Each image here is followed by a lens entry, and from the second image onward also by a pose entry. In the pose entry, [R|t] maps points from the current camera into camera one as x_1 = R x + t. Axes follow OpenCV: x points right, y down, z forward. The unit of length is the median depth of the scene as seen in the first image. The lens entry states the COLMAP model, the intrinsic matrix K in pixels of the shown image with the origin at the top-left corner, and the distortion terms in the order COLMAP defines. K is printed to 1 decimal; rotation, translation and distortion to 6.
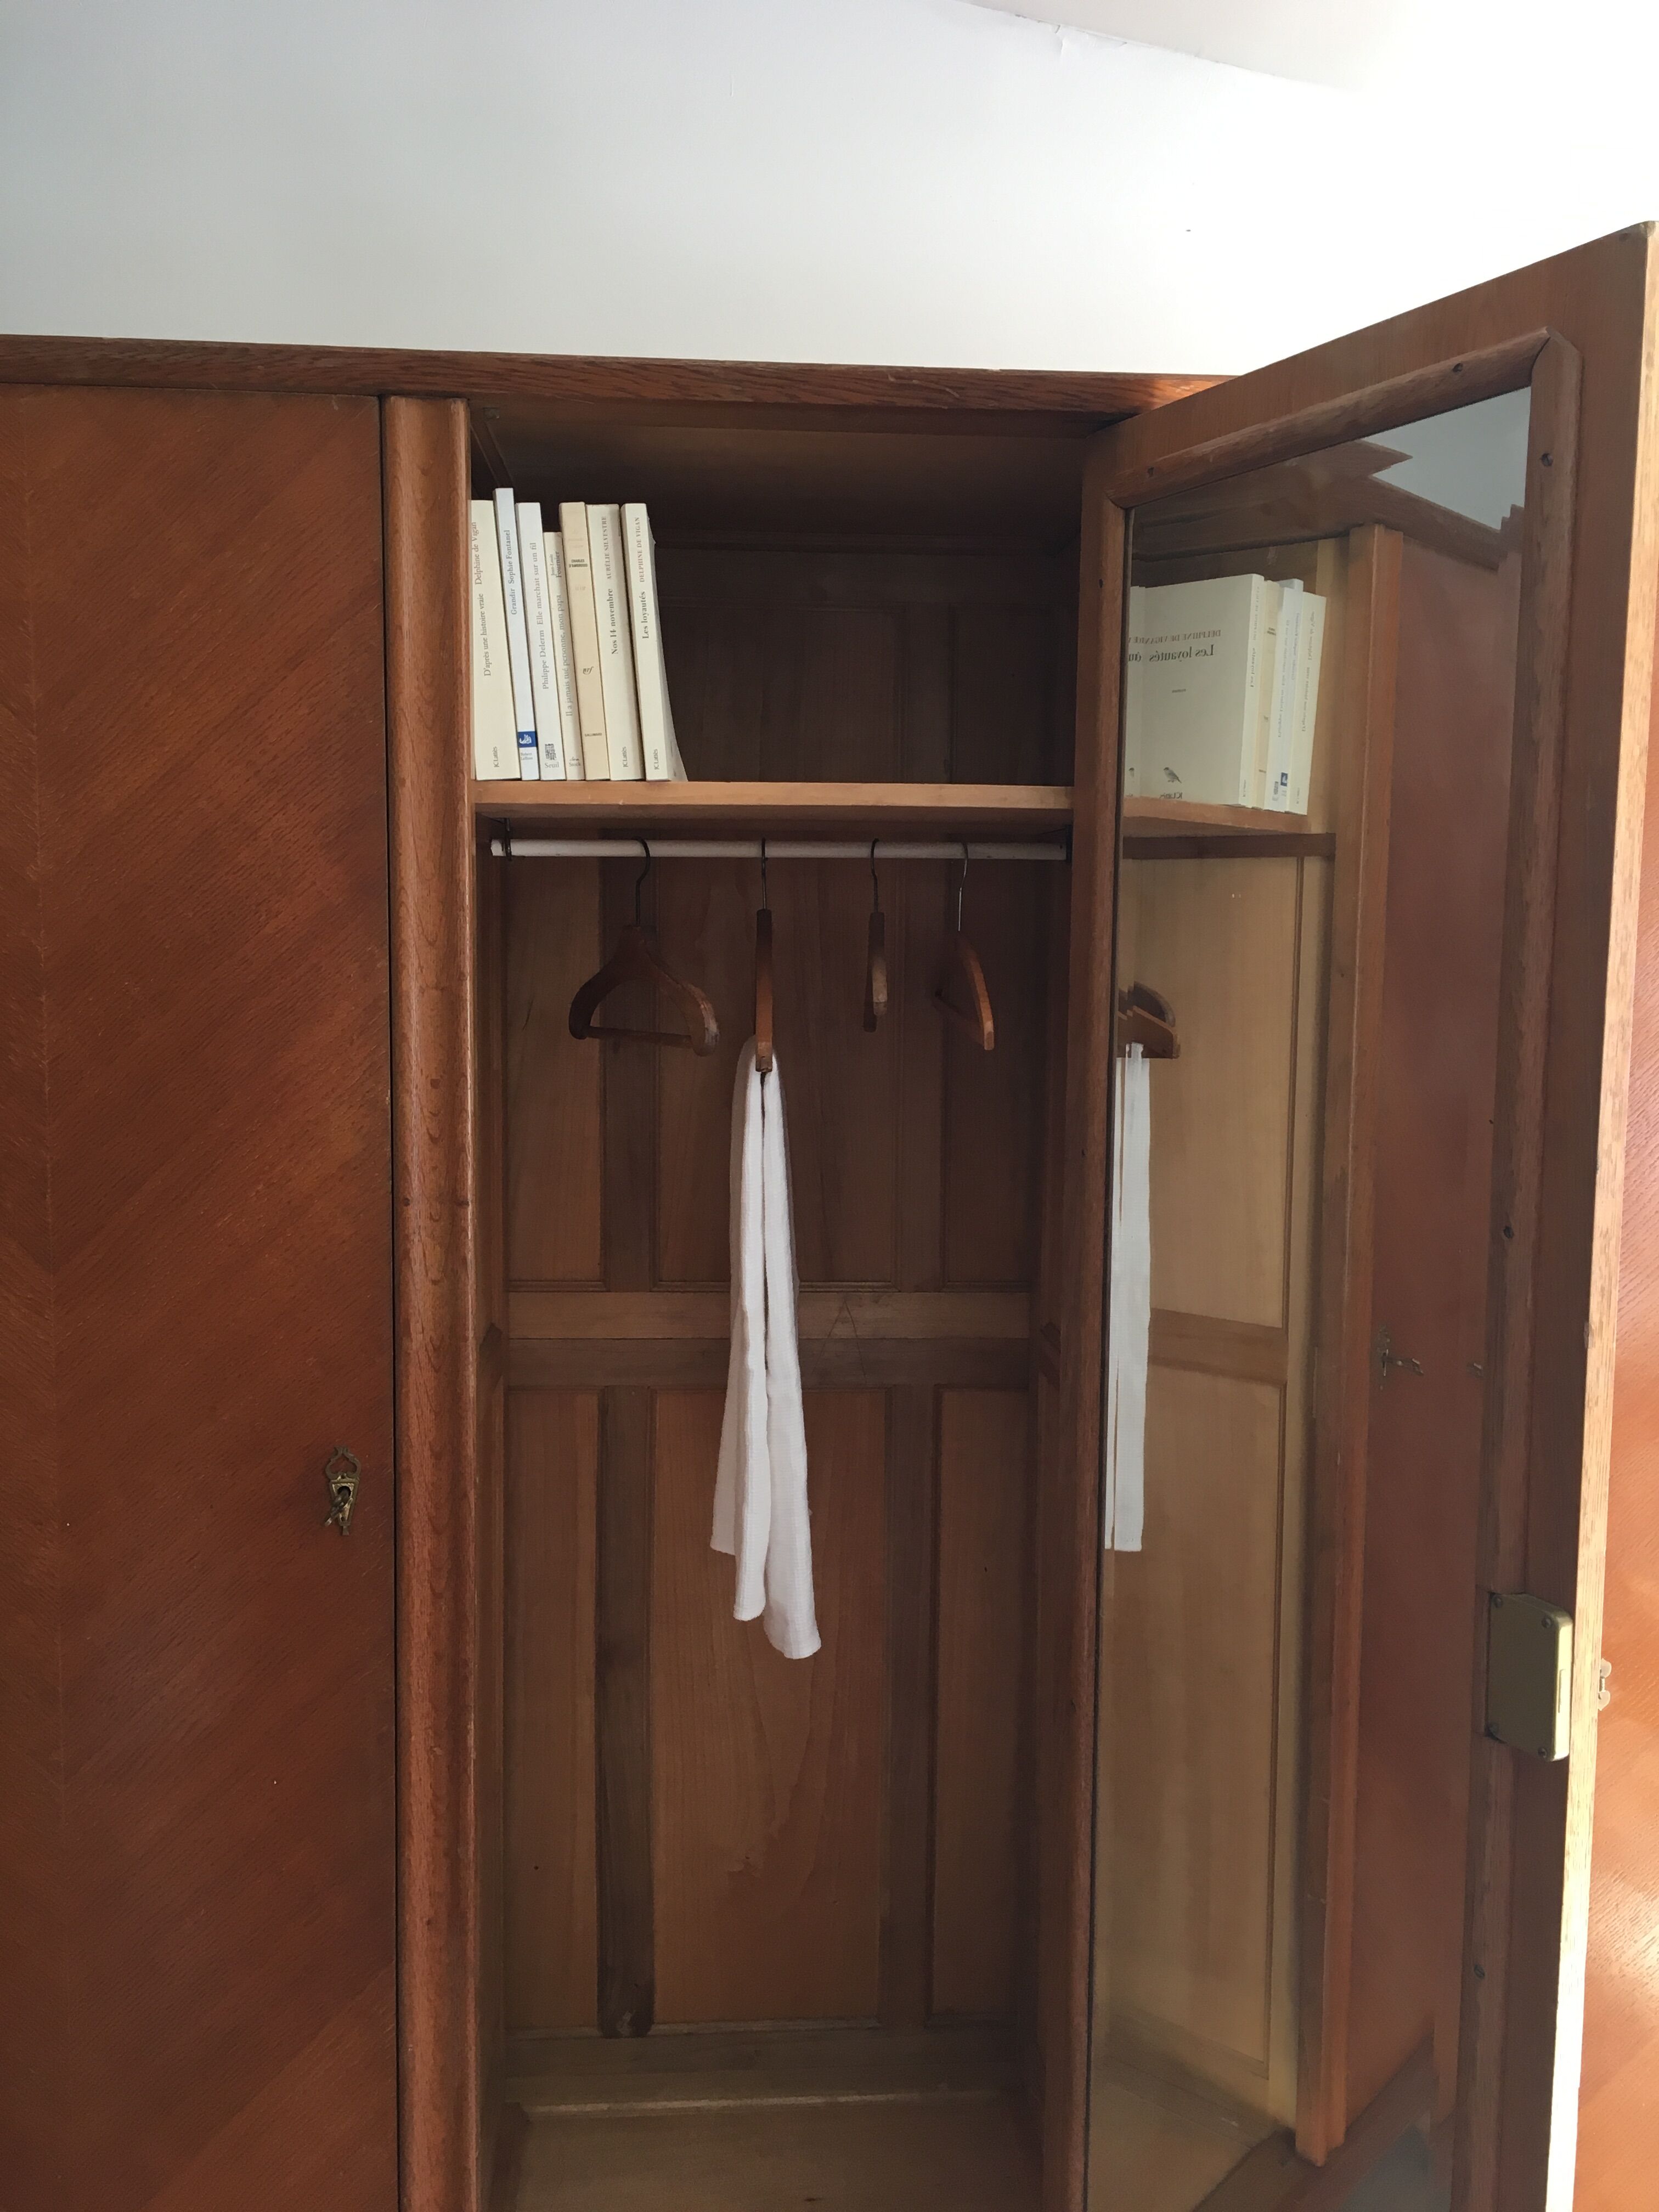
lens RADIAL K [[1866.5, 0, 797.9], [0, 1866.5, 1103.8], [0, 0, 1]] dist [0.083009, -0.107668]
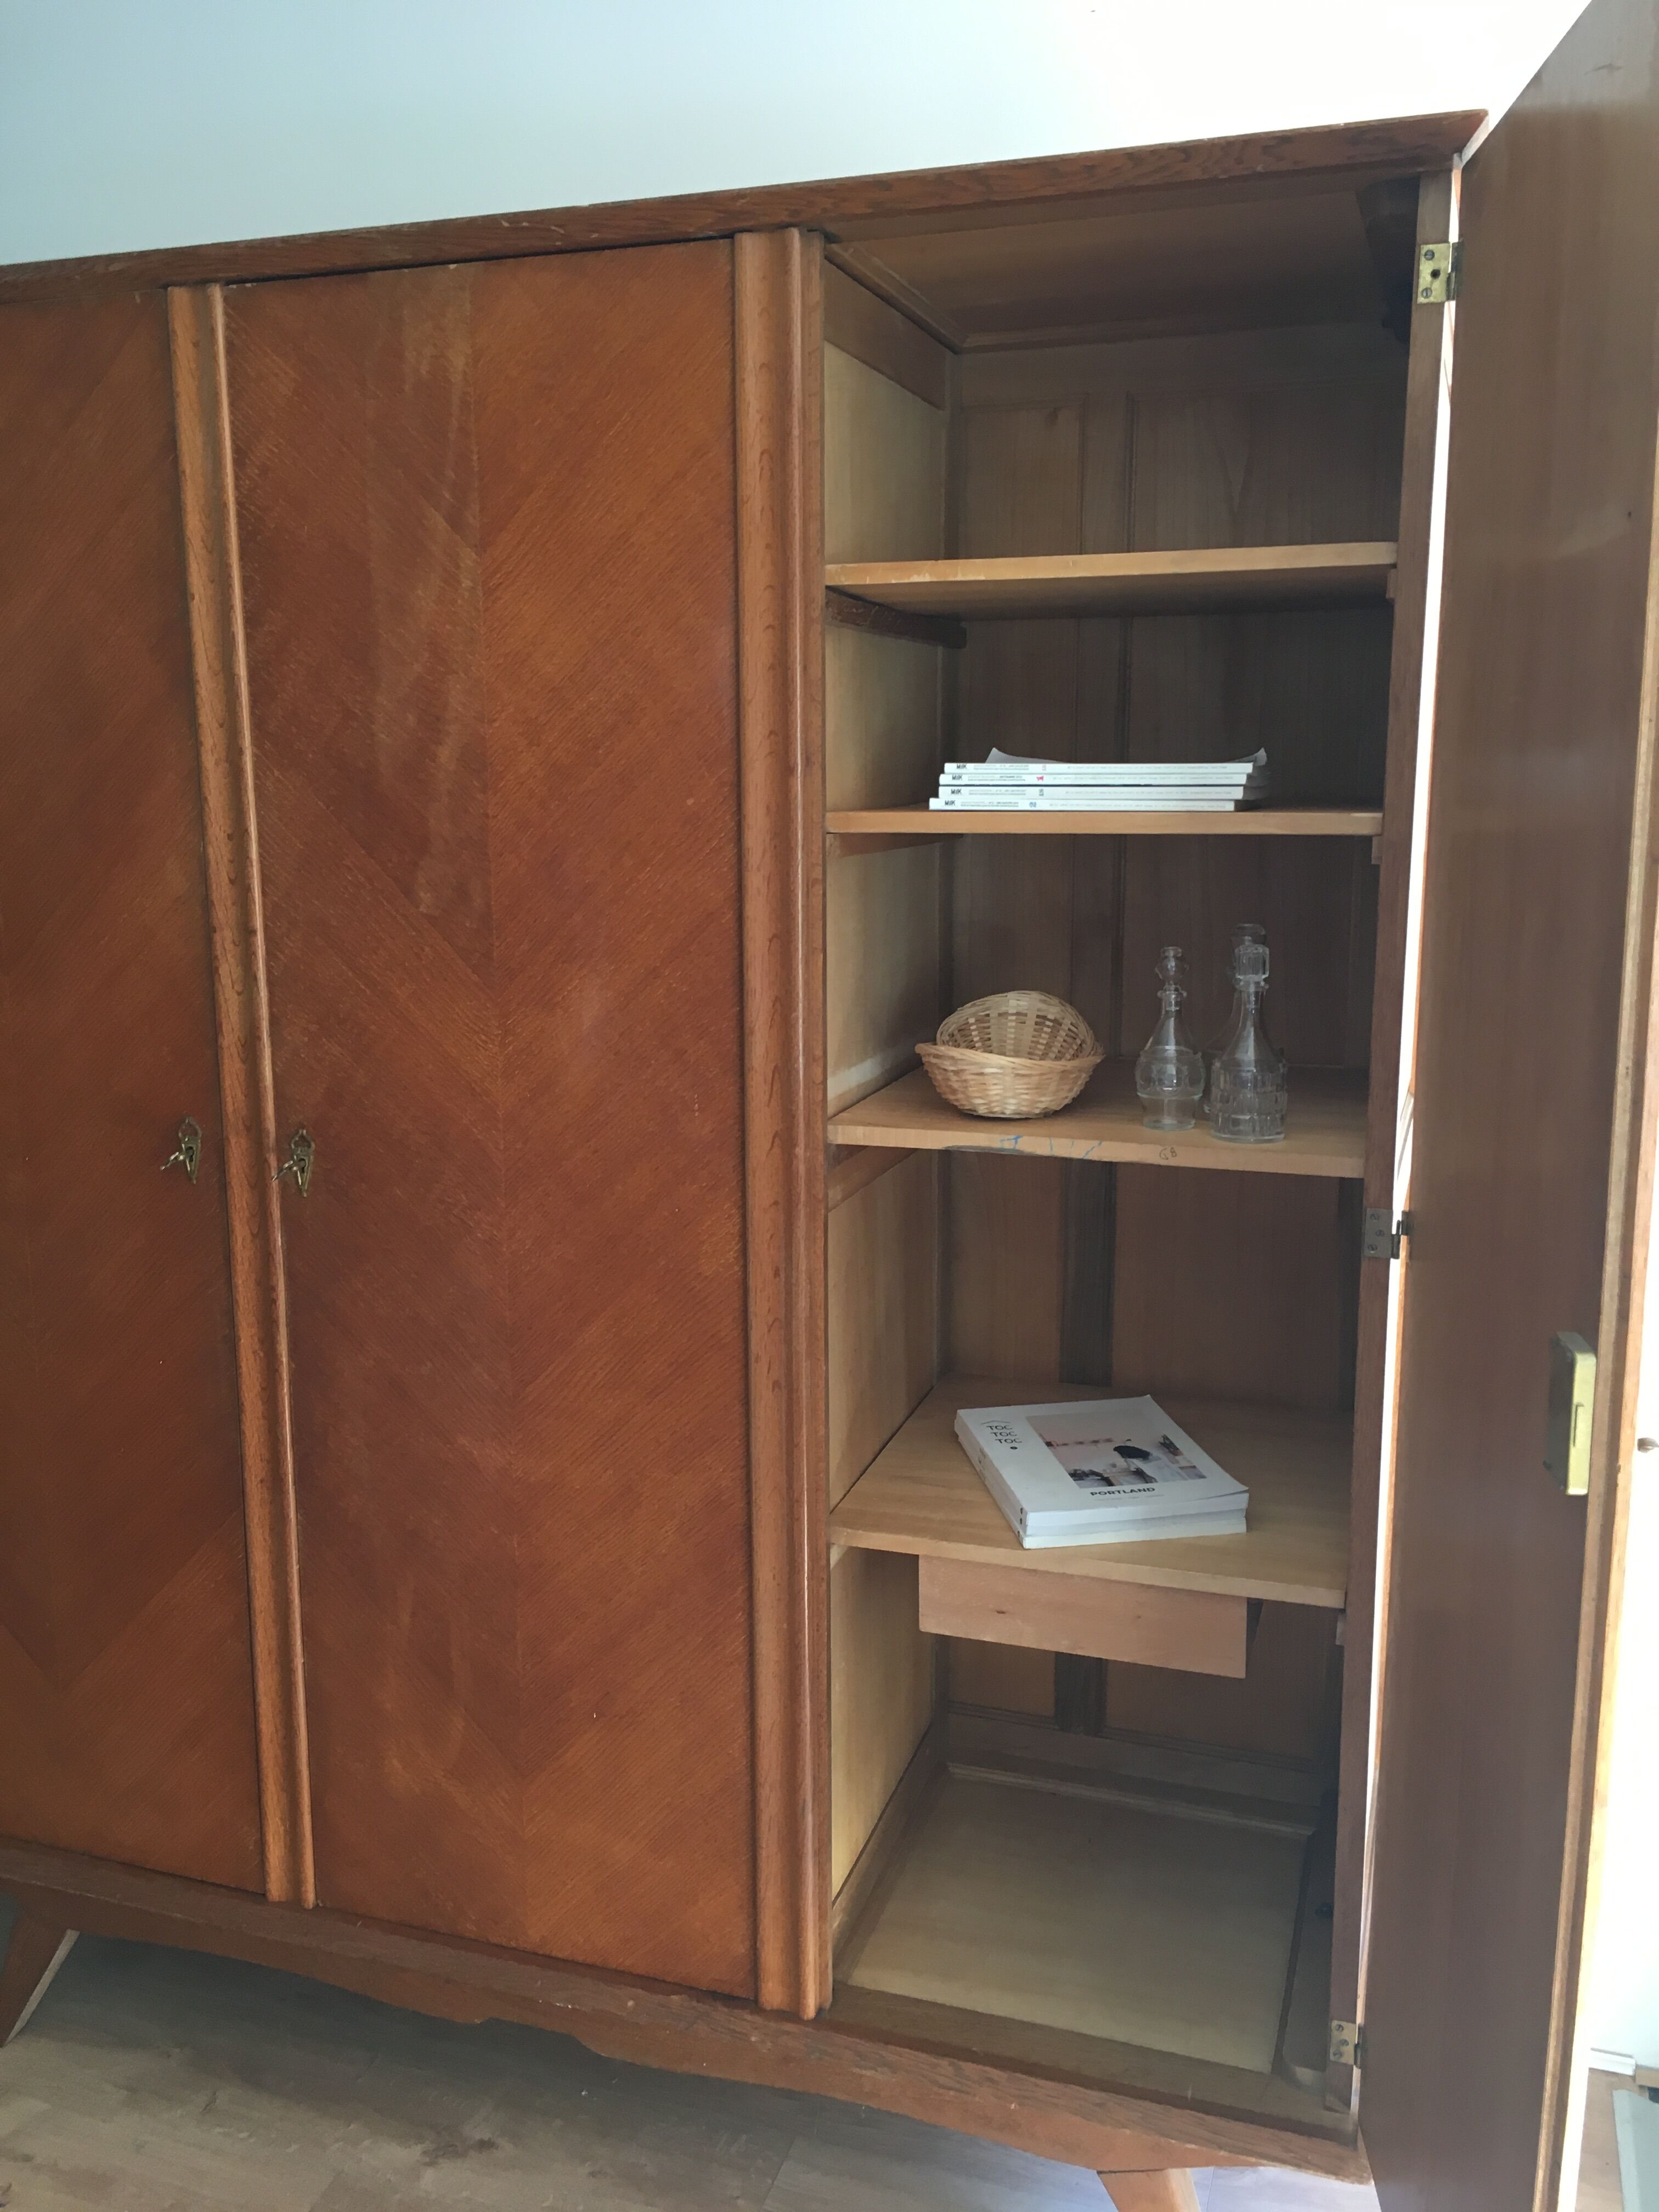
lens RADIAL K [[1879.7, 0, 822.3], [0, 1879.7, 1101.7], [0, 0, 1]] dist [0.085121, -0.114788]
pose [[0.919225, 0.057758, -0.389472, 0.691553], [-0.024981, 0.995744, 0.088707, 0.044326], [0.392938, -0.071812, 0.916756, -0.041204]]
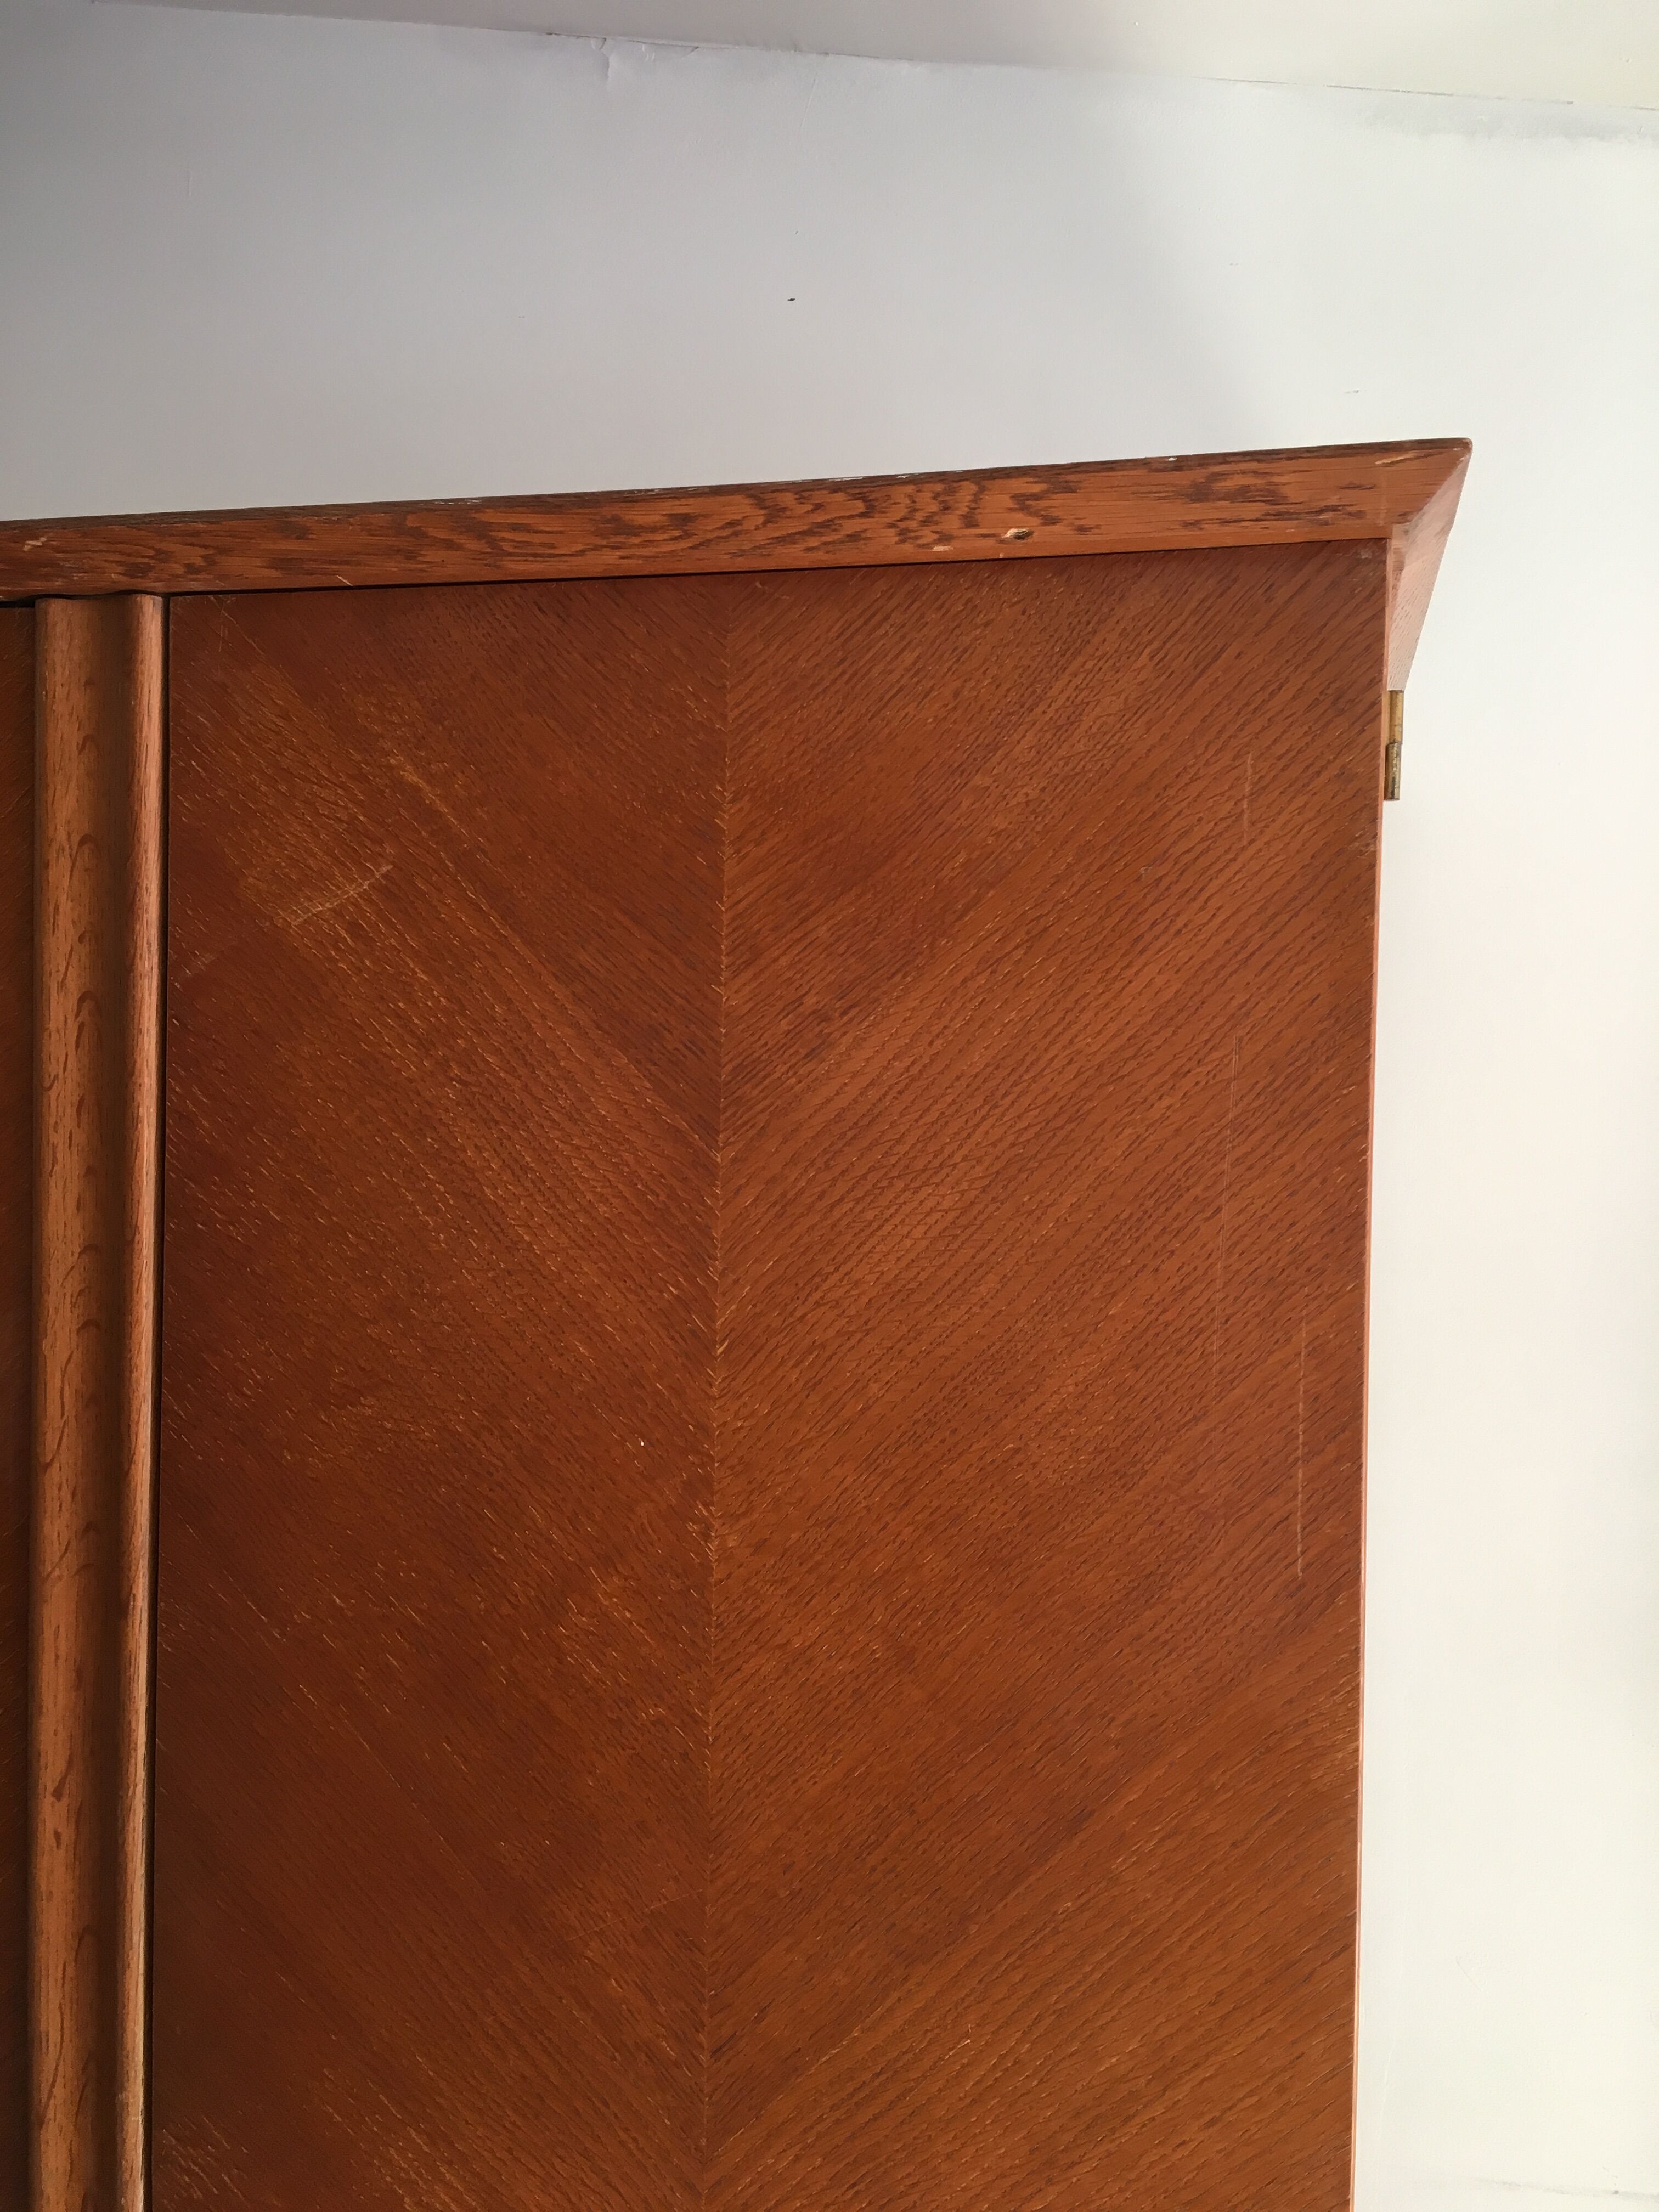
lens RADIAL K [[1866.5, 0, 797.9], [0, 1866.5, 1103.8], [0, 0, 1]] dist [0.083009, -0.107668]
pose [[0.952324, 0.012183, -0.304844, 0.583951], [-0.033612, 0.997310, -0.065145, -0.175374], [0.303231, 0.072286, 0.950172, 0.521912]]
